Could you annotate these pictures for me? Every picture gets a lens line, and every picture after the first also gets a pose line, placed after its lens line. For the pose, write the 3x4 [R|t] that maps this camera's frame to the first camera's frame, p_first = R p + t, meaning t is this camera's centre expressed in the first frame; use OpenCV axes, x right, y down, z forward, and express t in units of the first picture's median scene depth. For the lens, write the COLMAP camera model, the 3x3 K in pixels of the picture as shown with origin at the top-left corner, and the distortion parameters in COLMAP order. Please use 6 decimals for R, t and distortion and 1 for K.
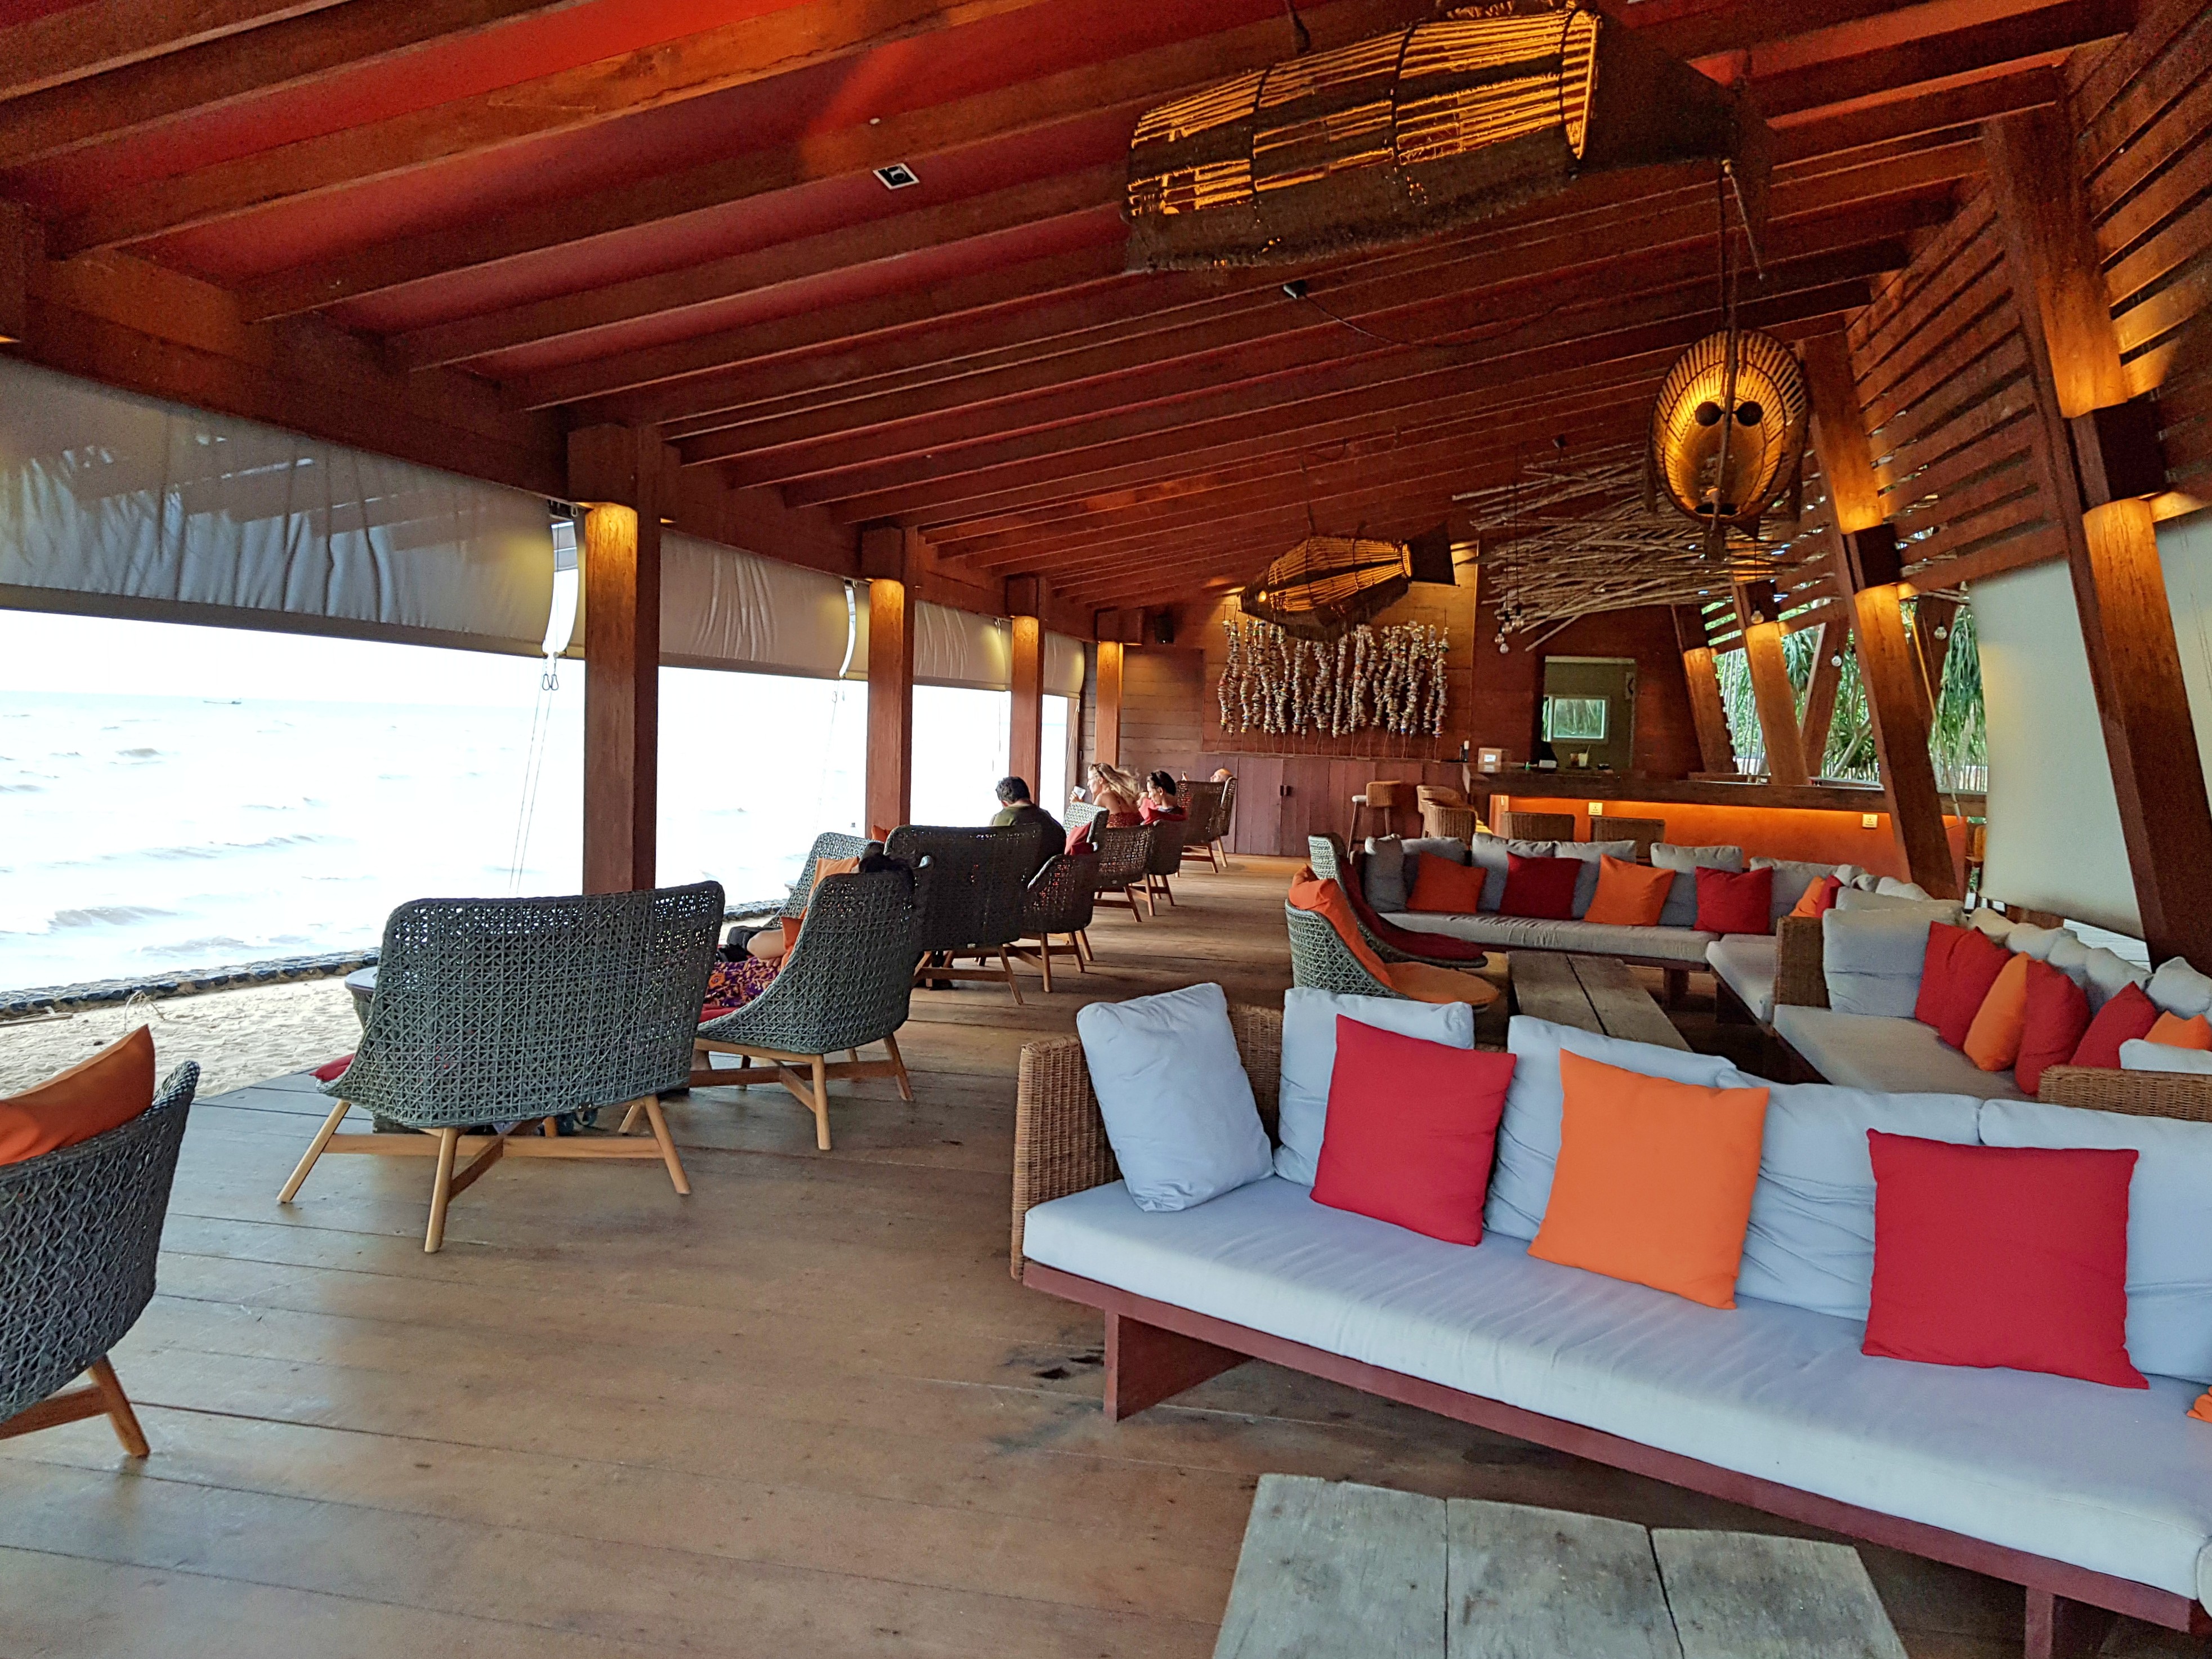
lens RADIAL K [[1734.0, 0, 1106.0], [0, 1734.0, 829.5], [0, 0, 1]] dist [0.001006, -0.002880]
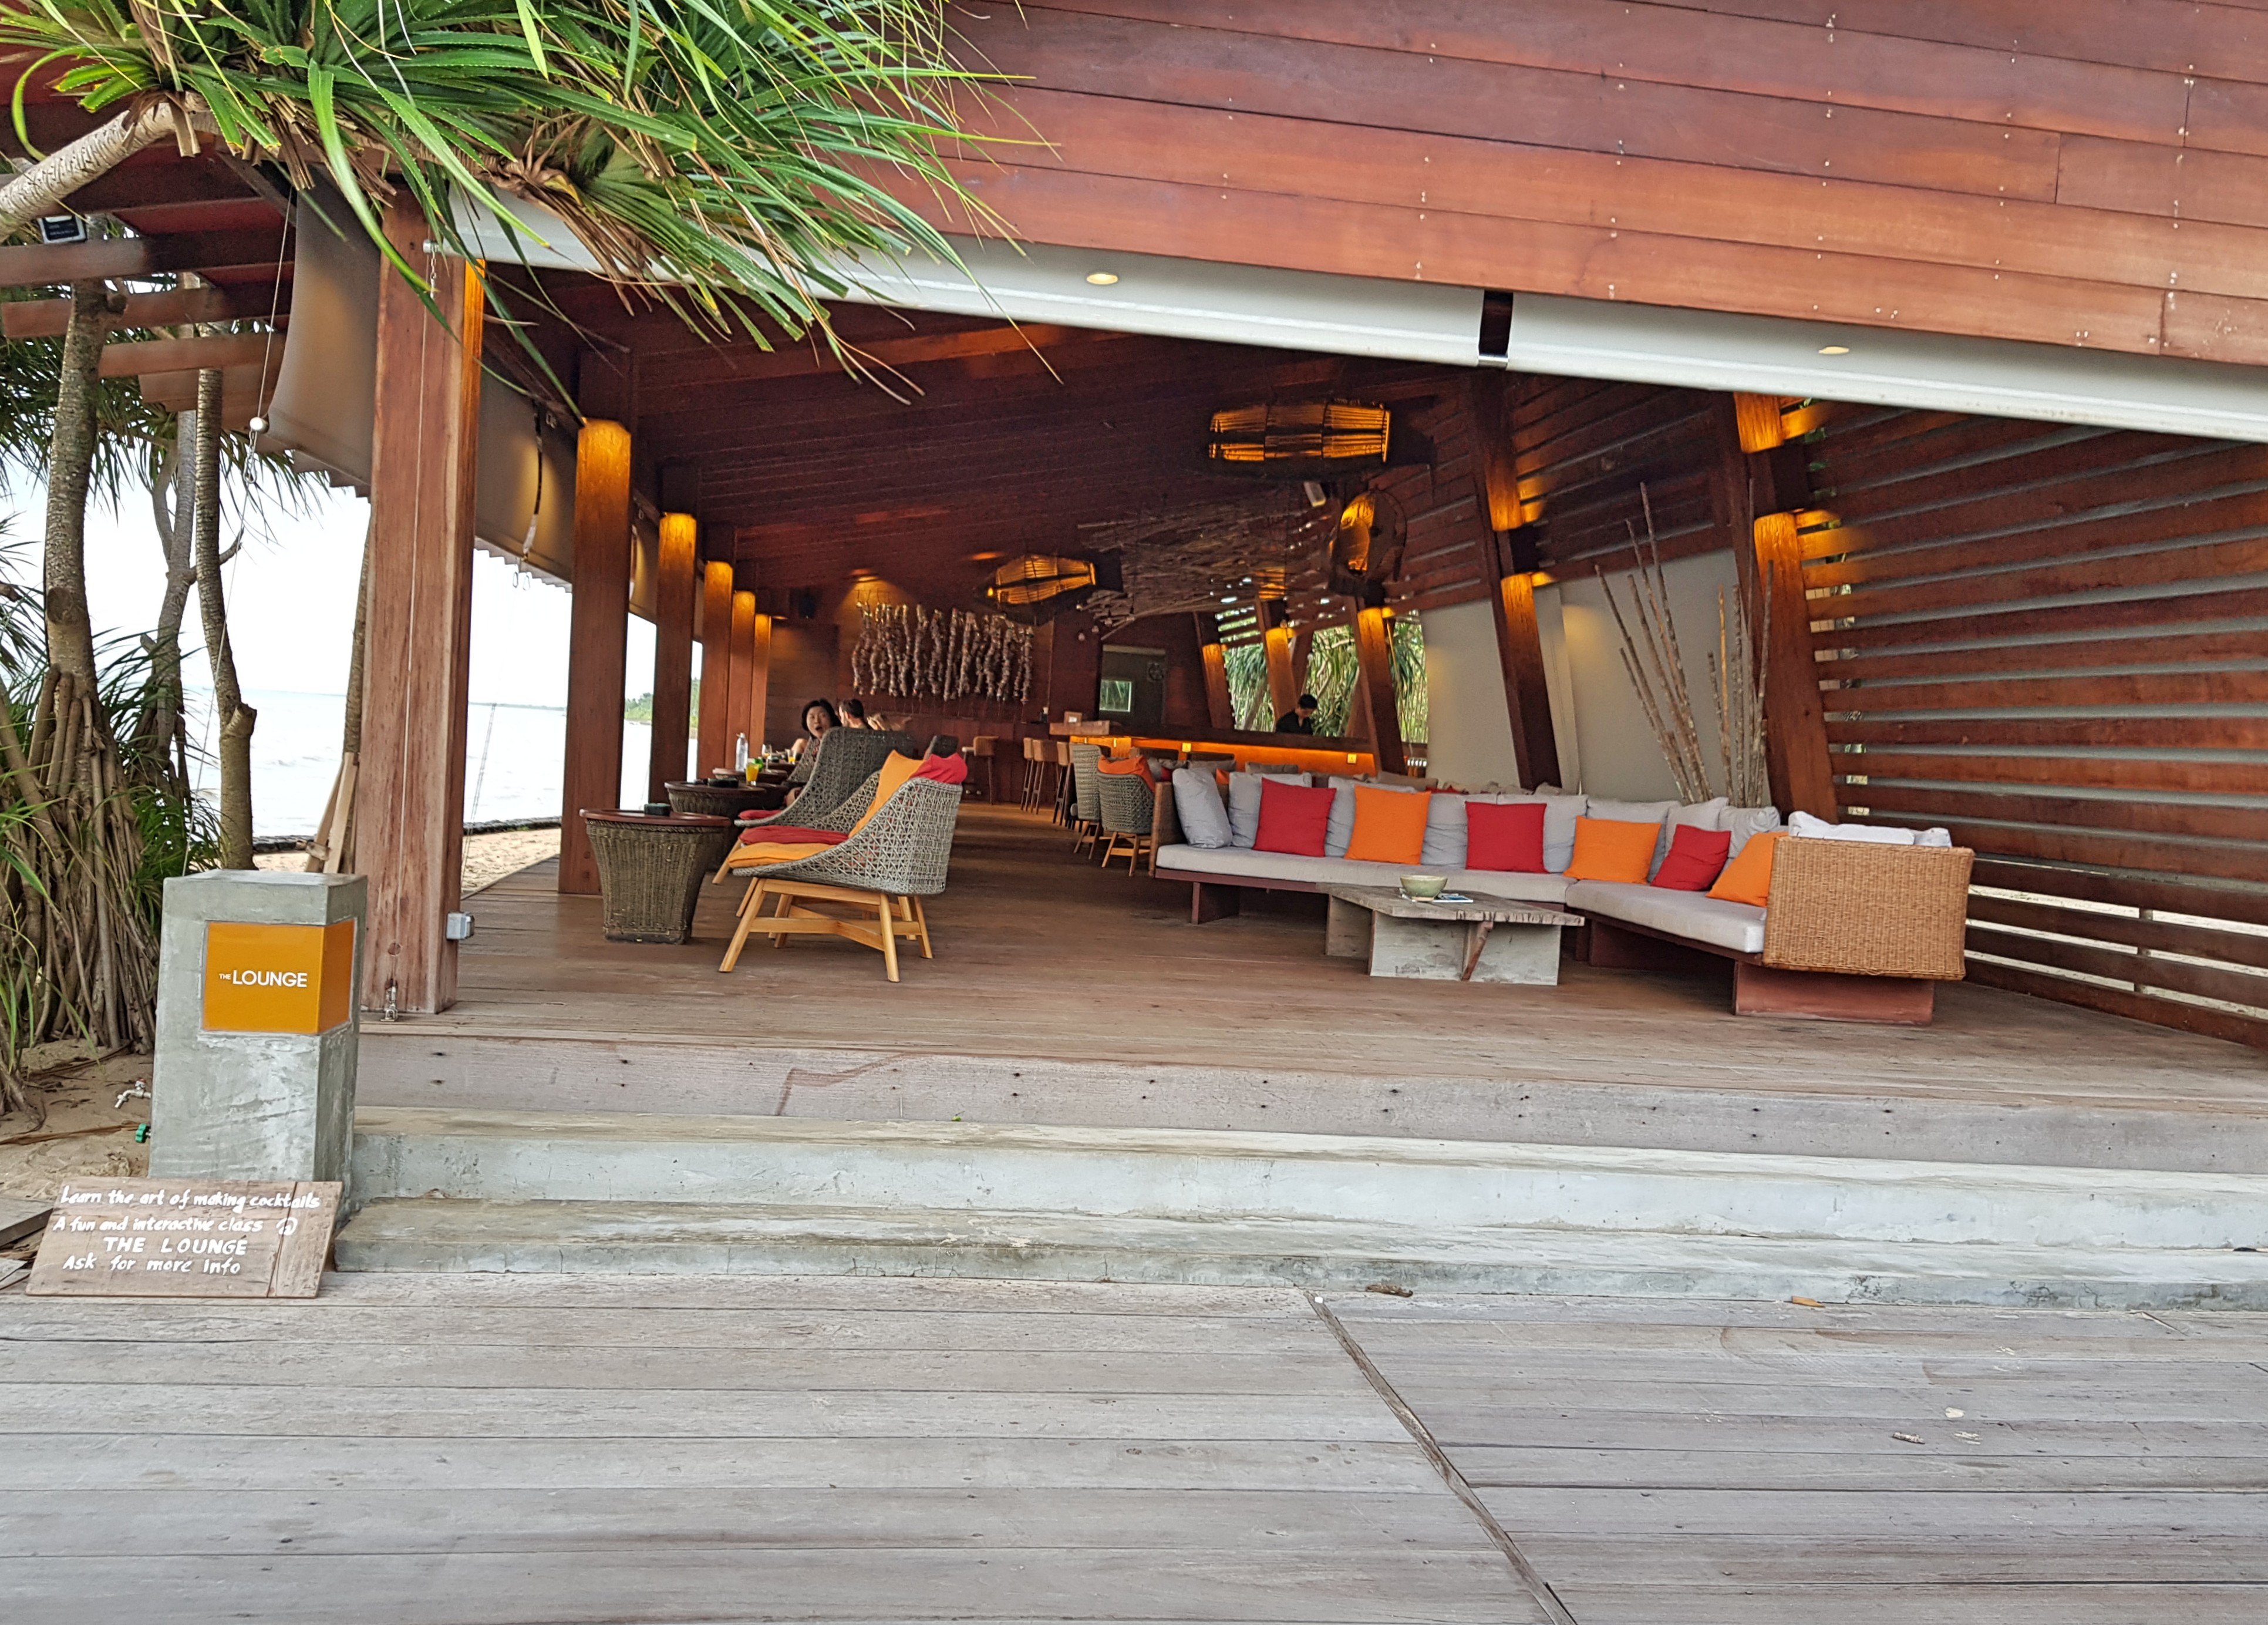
lens RADIAL K [[1806.8, 0, 1134.0], [0, 1806.8, 812.5], [0, 0, 1]] dist [-0.001592, 0.000125]
pose [[0.939894, 0.017120, 0.341037, -0.195114], [-0.015257, 0.999850, -0.008144, 0.038254], [-0.341126, 0.002451, 0.940015, -0.291200]]
